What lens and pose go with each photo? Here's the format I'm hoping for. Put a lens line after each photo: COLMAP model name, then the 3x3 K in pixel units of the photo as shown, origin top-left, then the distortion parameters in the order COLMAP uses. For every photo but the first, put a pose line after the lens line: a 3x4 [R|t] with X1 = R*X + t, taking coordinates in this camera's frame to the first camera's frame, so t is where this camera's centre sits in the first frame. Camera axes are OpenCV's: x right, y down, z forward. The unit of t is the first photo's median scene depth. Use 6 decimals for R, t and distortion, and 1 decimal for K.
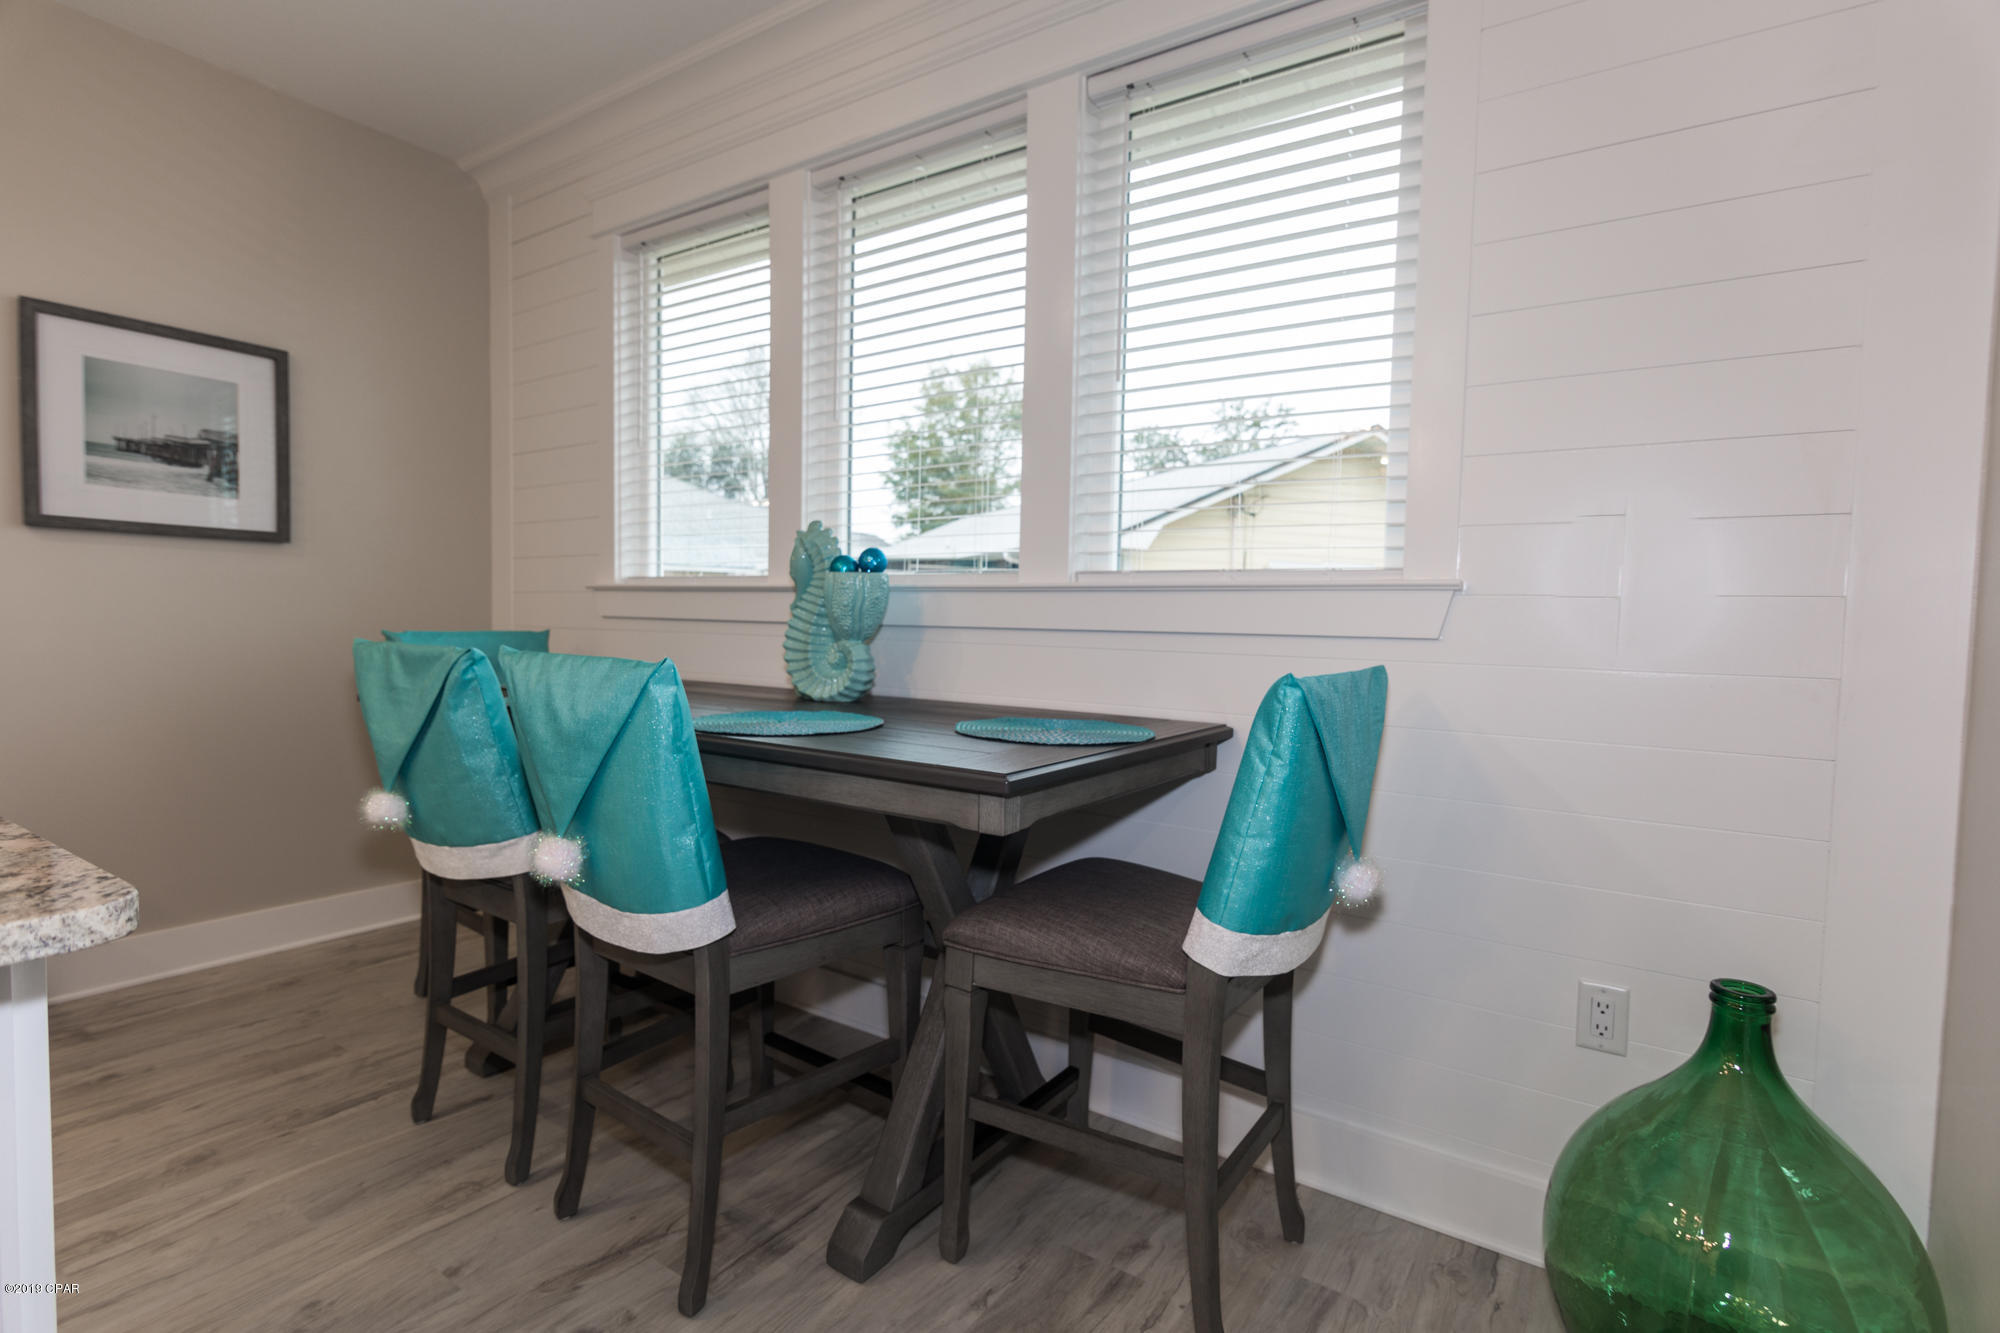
lens RADIAL K [[959.1, 0, 992.0], [0, 959.1, 664.5], [0, 0, 1]] dist [0.002193, 0.000108]
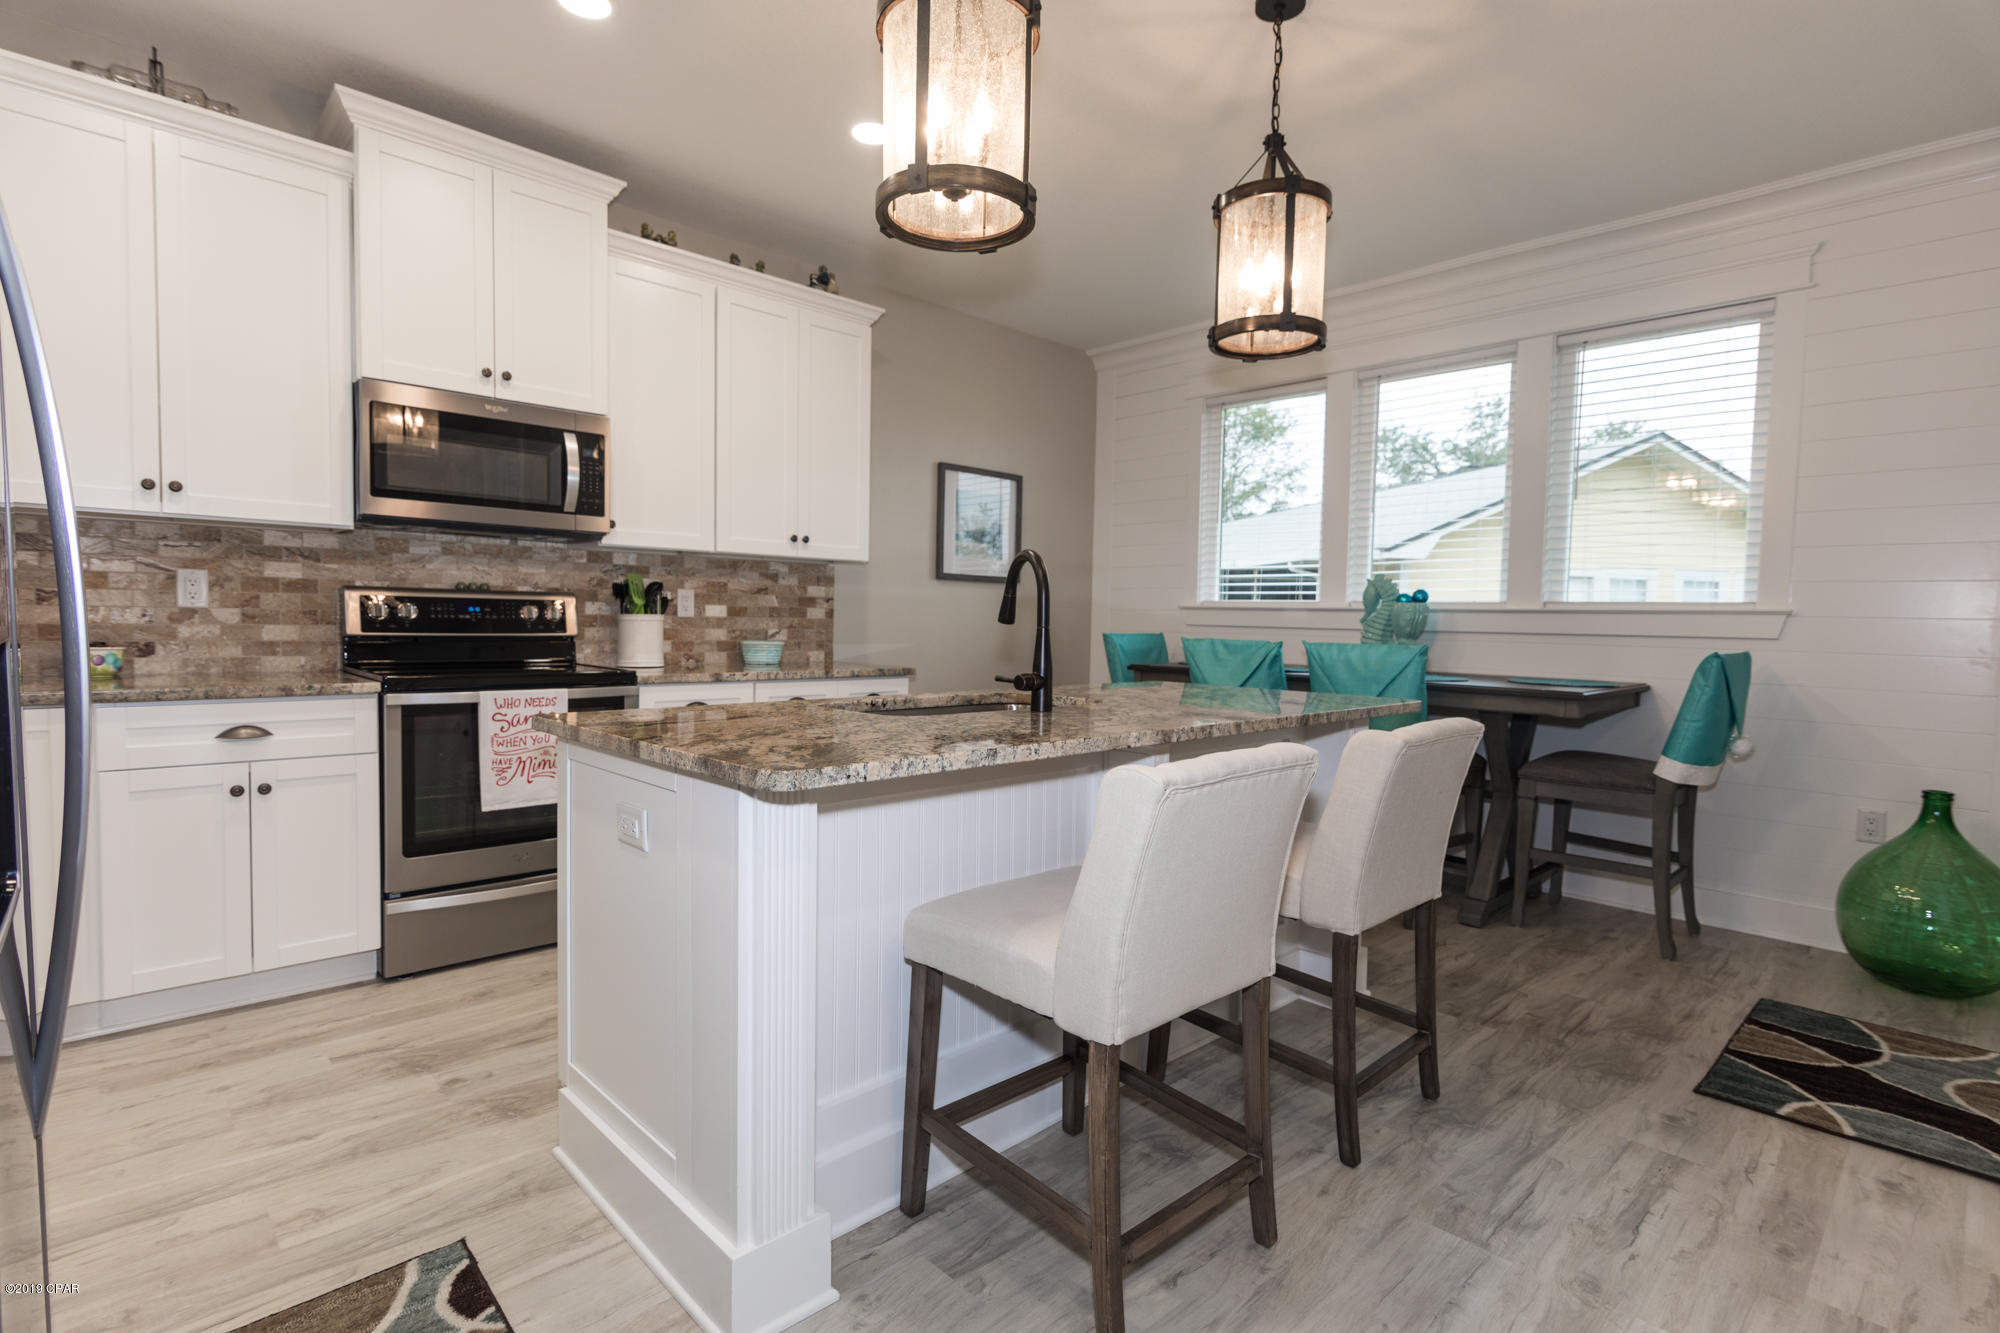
lens RADIAL K [[959.1, 0, 991.2], [0, 959.1, 663.2], [0, 0, 1]] dist [0.002193, 0.000108]
pose [[0.978120, 0.009175, -0.207838, -0.486718], [-0.009859, 0.999949, -0.002257, 0.030219], [0.207807, 0.004257, 0.978161, -0.875471]]
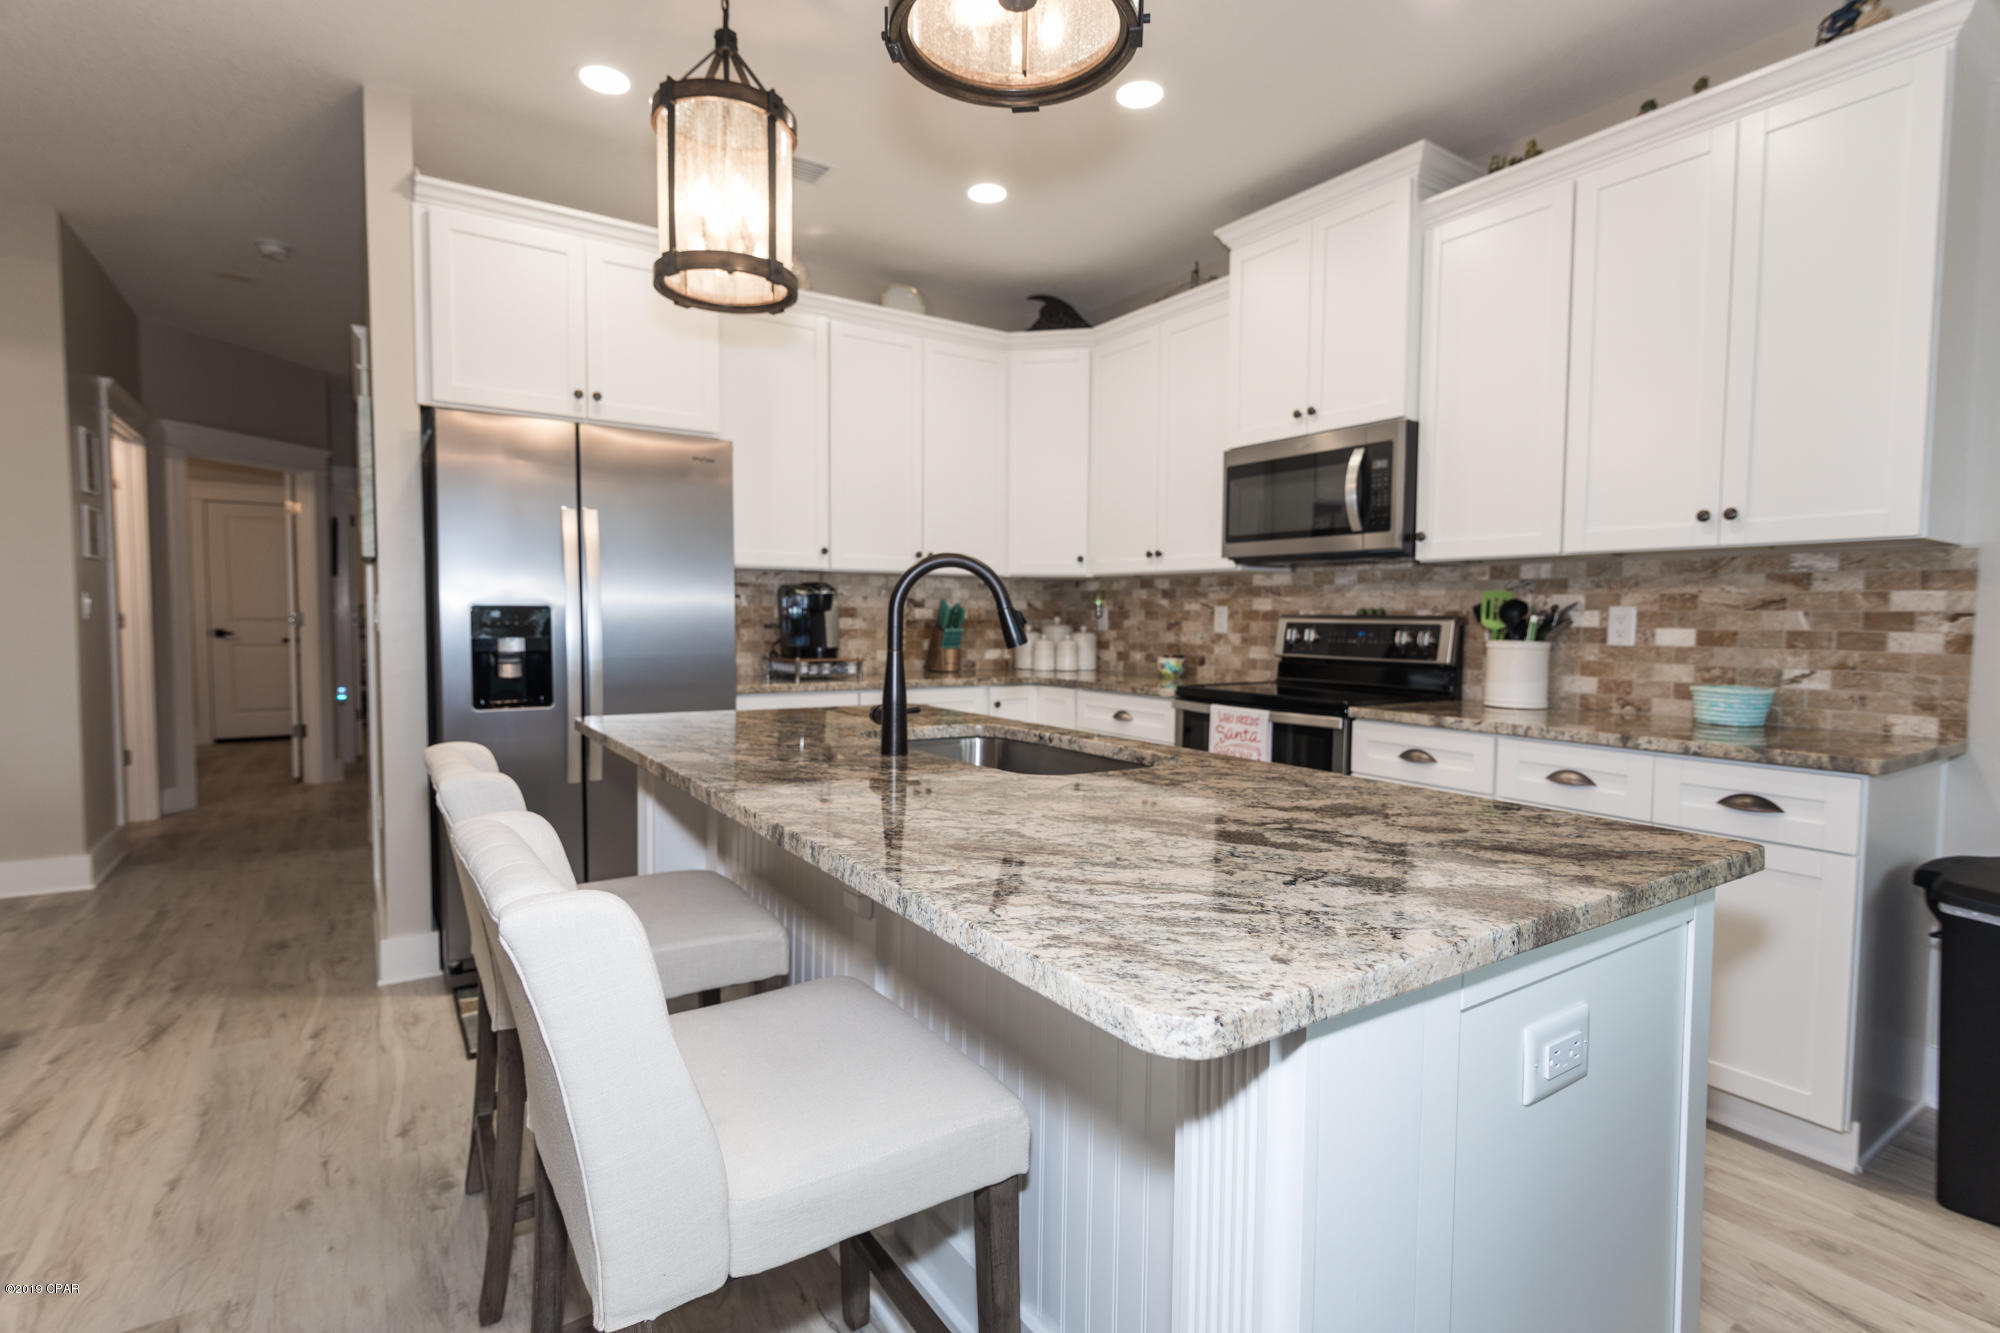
lens RADIAL K [[959.1, 0, 997.2], [0, 959.1, 667.6], [0, 0, 1]] dist [0.002193, 0.000108]
pose [[-0.376001, 0.024065, -0.926307, -0.004166], [-0.062472, 0.996730, 0.051253, -0.030849], [0.924511, 0.077139, -0.373268, 0.307257]]
